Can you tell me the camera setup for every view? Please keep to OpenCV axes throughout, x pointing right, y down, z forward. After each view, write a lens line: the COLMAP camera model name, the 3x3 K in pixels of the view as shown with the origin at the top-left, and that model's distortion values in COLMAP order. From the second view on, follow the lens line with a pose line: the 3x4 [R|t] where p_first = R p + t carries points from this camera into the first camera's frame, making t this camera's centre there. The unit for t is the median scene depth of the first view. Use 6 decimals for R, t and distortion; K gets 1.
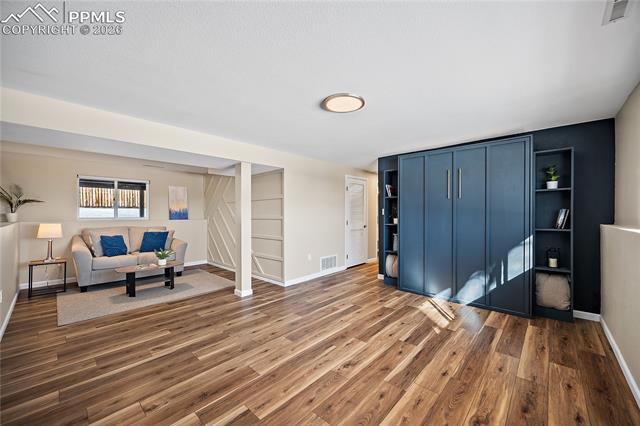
lens RADIAL K [[250.6, 0, 317.7], [0, 250.6, 217.1], [0, 0, 1]] dist [-0.001064, 0.000034]
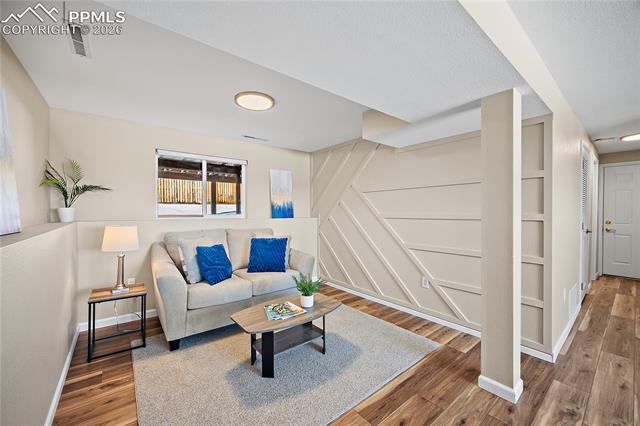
lens RADIAL K [[251.8, 0, 317.4], [0, 251.8, 214.2], [0, 0, 1]] dist [-0.001988, -0.000395]
pose [[0.989740, 0.003955, -0.142829, -0.503122], [-0.003663, 0.999991, 0.002311, -0.003882], [0.142836, -0.001764, 0.989745, 0.458780]]
